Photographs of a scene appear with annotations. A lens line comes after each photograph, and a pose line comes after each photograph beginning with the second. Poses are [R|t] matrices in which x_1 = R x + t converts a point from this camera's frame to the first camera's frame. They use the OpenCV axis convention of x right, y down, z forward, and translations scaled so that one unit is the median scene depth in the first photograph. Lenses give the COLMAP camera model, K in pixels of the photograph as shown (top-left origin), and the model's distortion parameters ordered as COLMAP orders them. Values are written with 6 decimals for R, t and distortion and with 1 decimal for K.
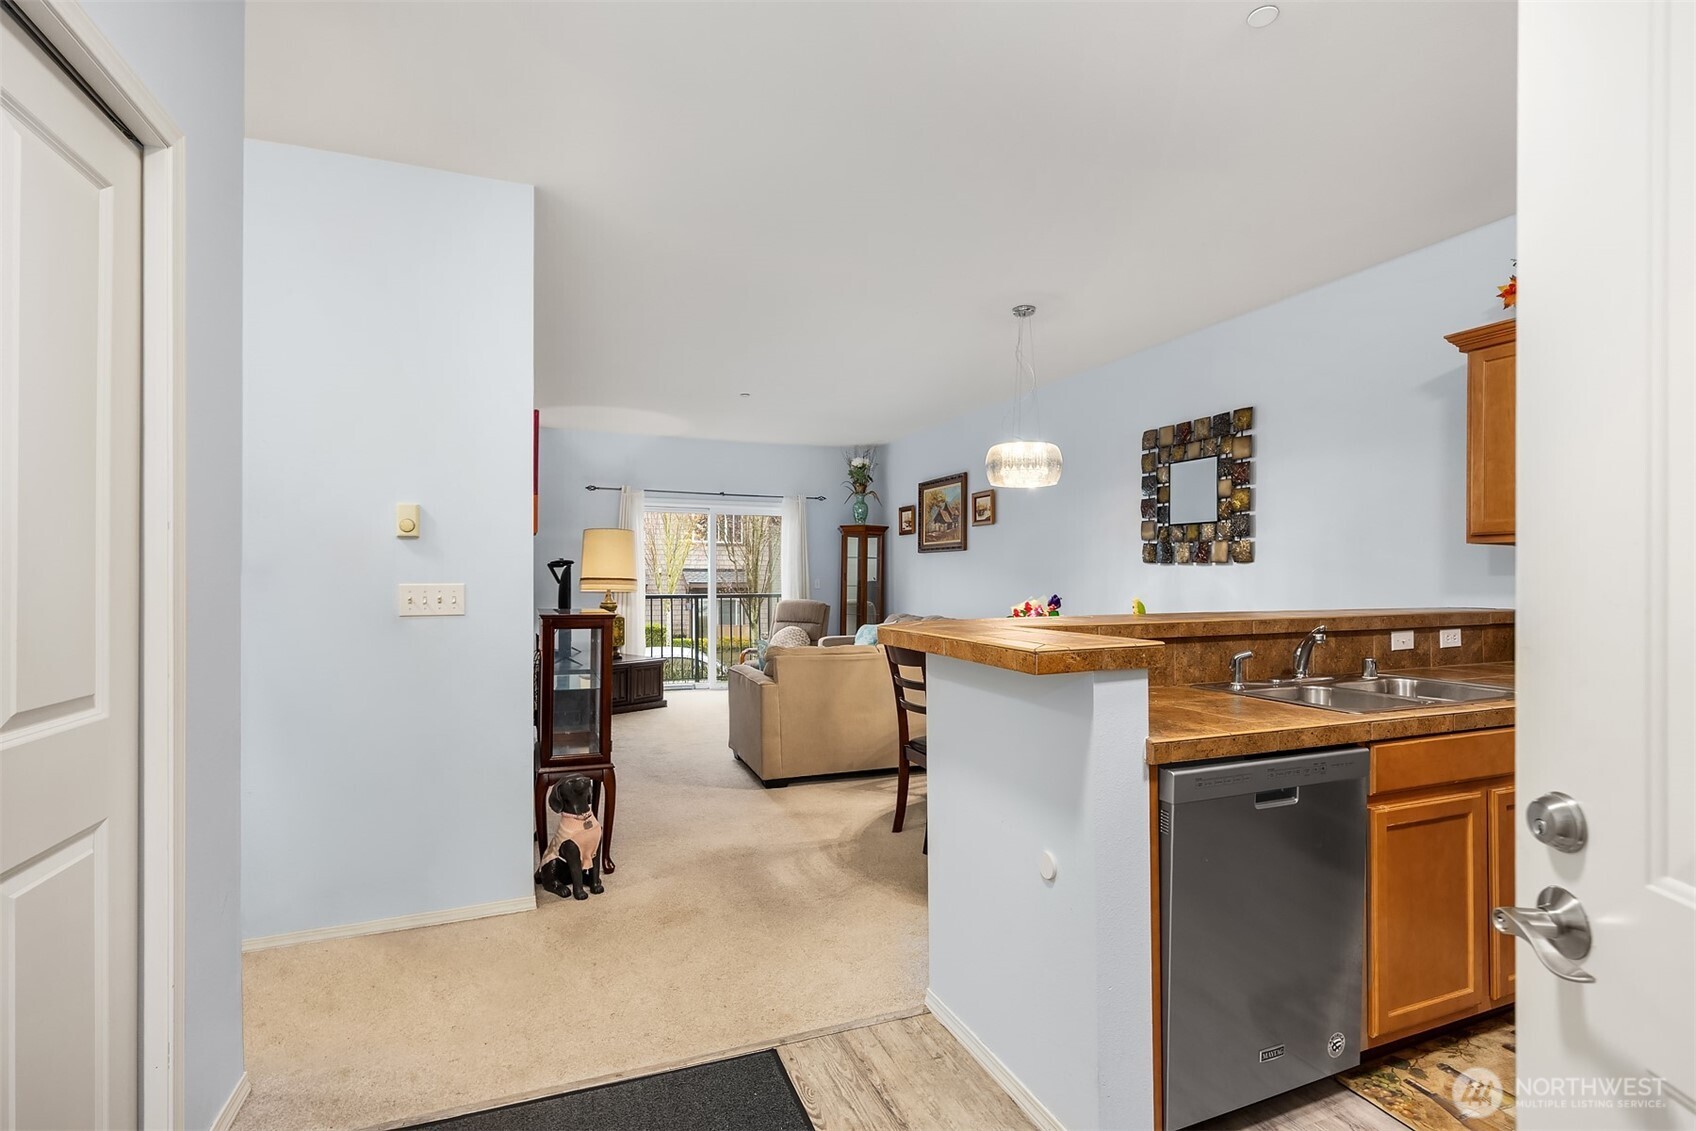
lens RADIAL K [[789.0, 0, 850.5], [0, 789.0, 571.6], [0, 0, 1]] dist [-0.005807, -0.000086]
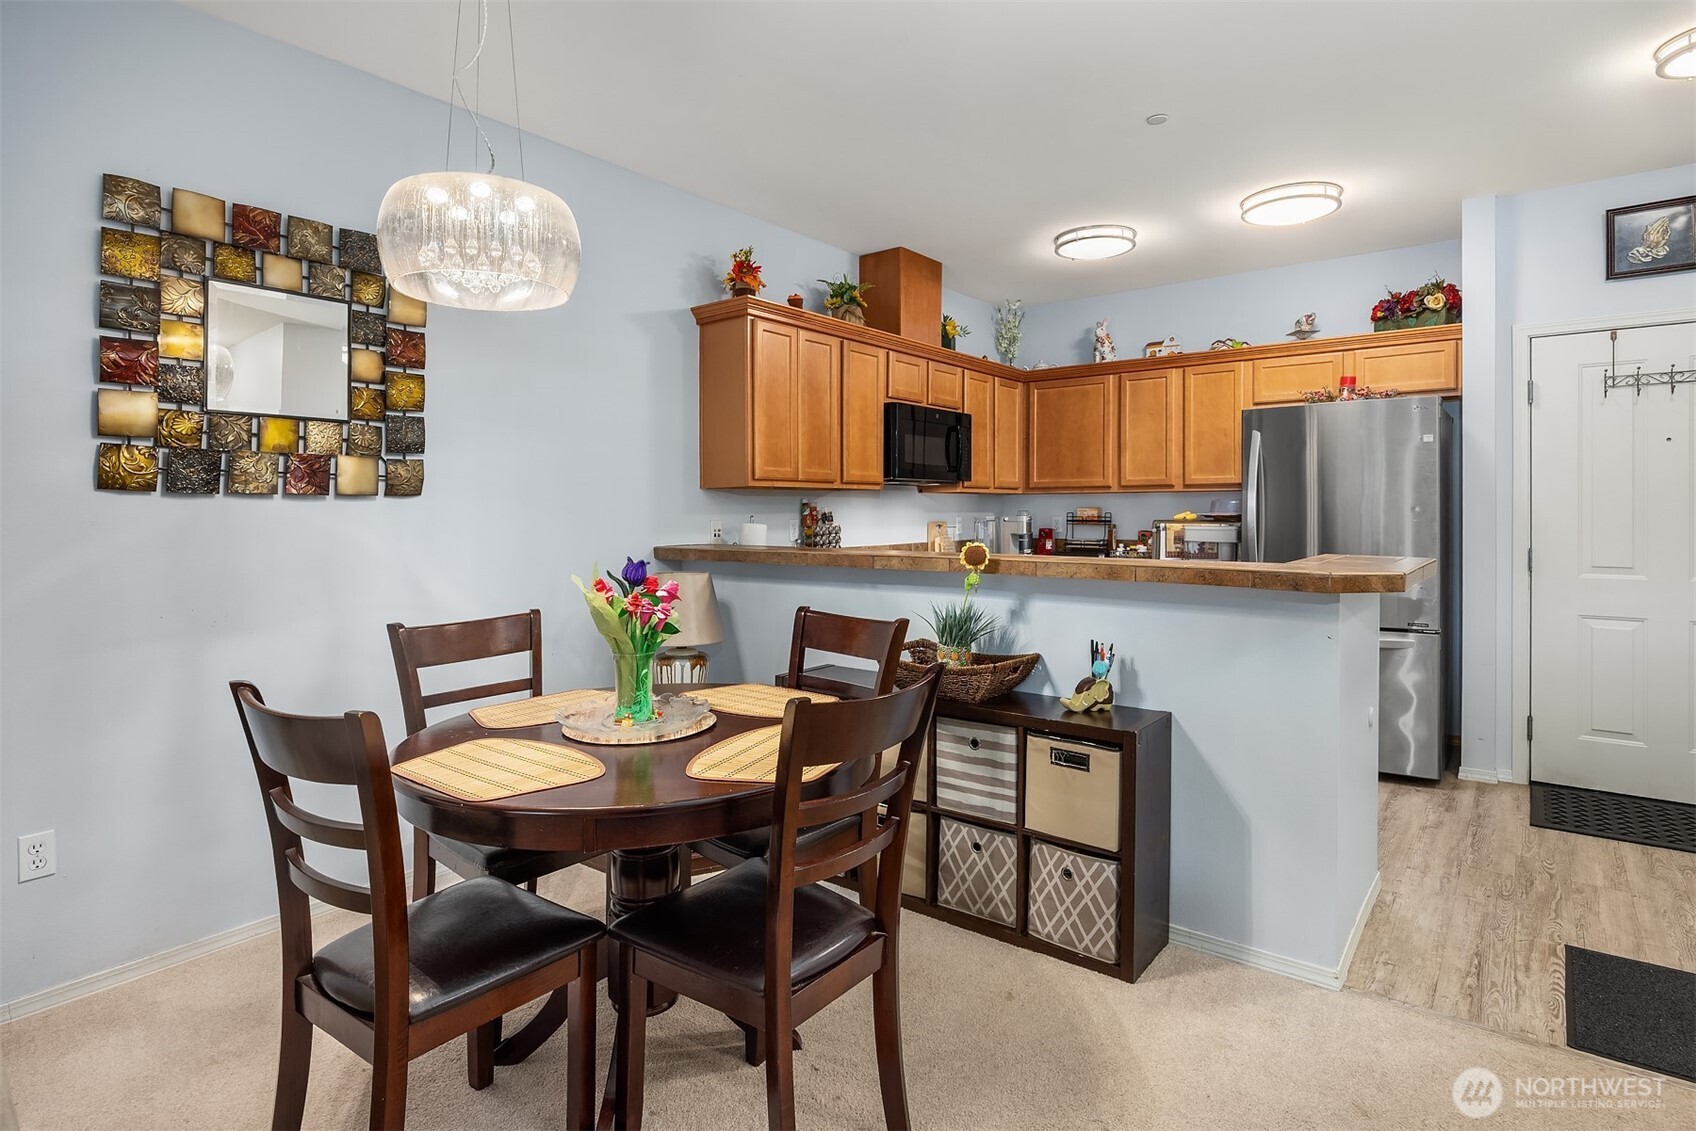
lens RADIAL K [[899.6, 0, 840.9], [0, 899.6, 511.9], [0, 0, 1]] dist [0.001962, 0.000292]
pose [[-0.505079, 0.001479, 0.863072, -0.163602], [0.006154, 0.999979, 0.001888, 0.000859], [-0.863051, 0.006264, -0.505077, 0.649803]]
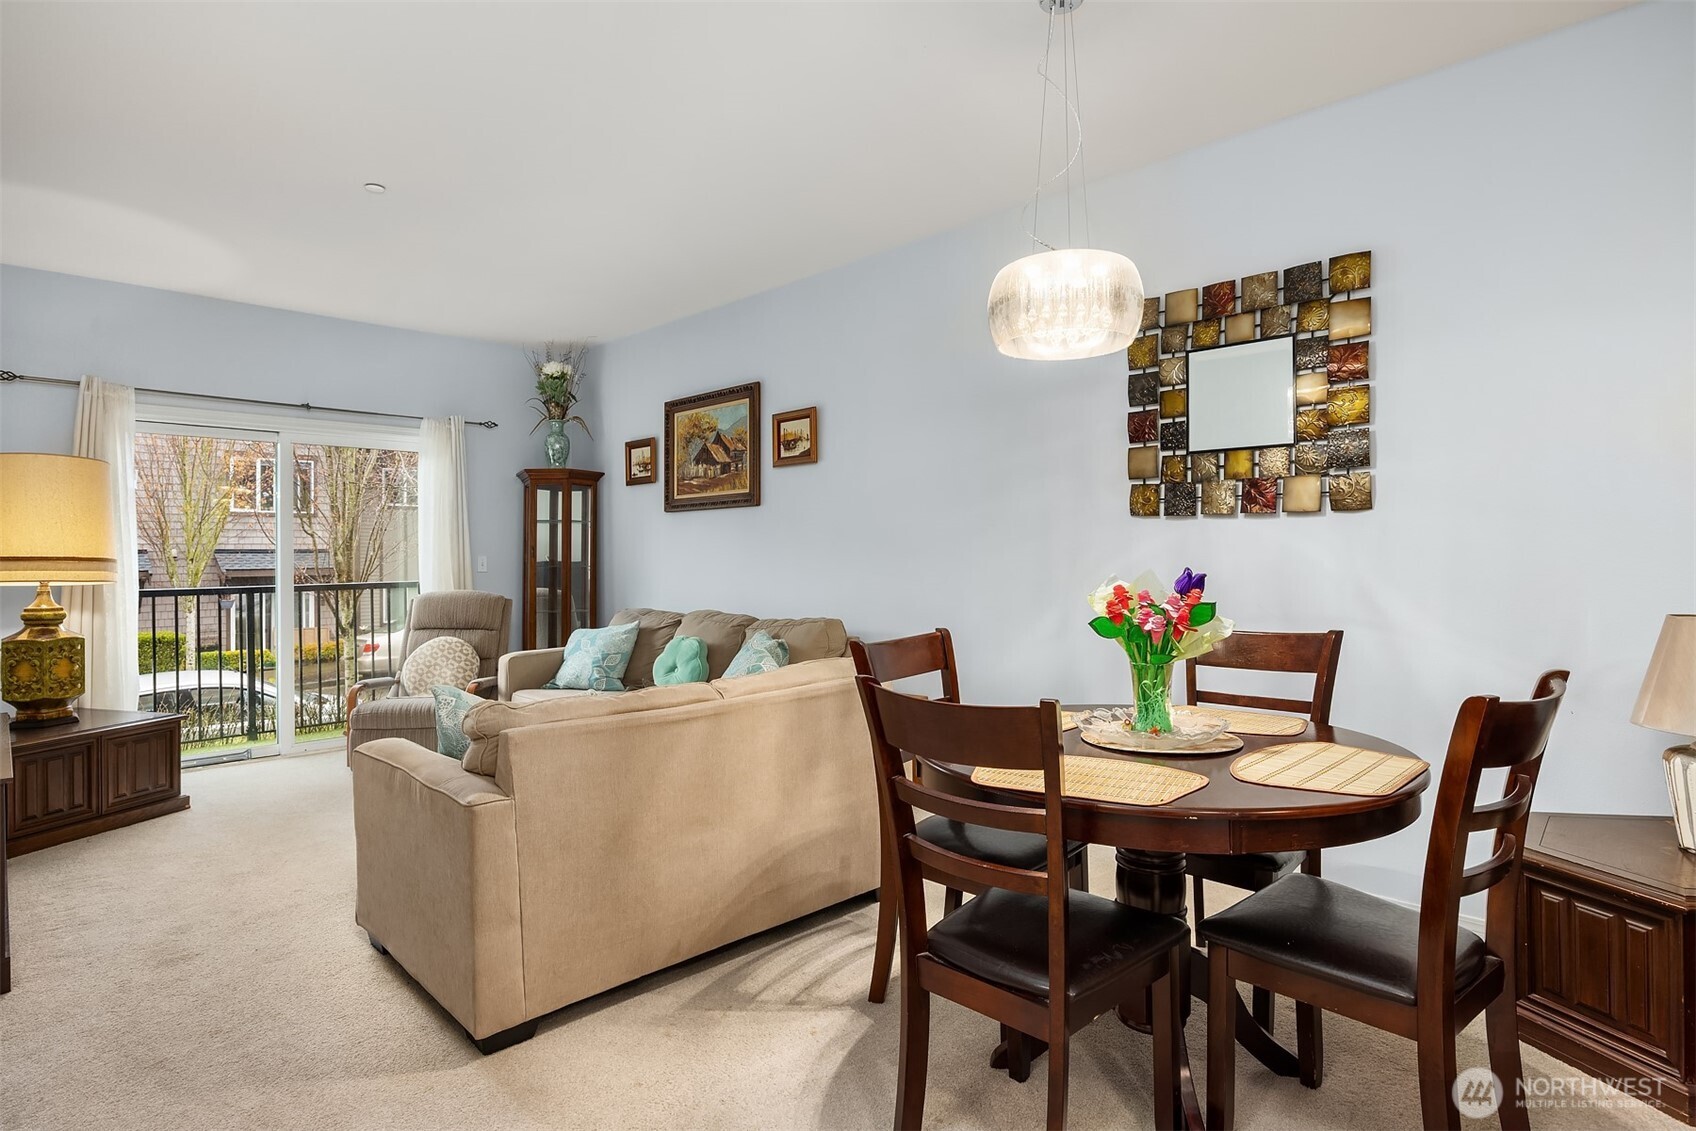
lens RADIAL K [[892.6, 0, 848.4], [0, 892.6, 546.8], [0, 0, 1]] dist [-0.010136, 0.002035]
pose [[0.916408, -0.008236, 0.400161, -0.076468], [0.009988, 0.999947, -0.002291, 0.008380], [-0.400122, 0.006097, 0.916442, 0.326430]]
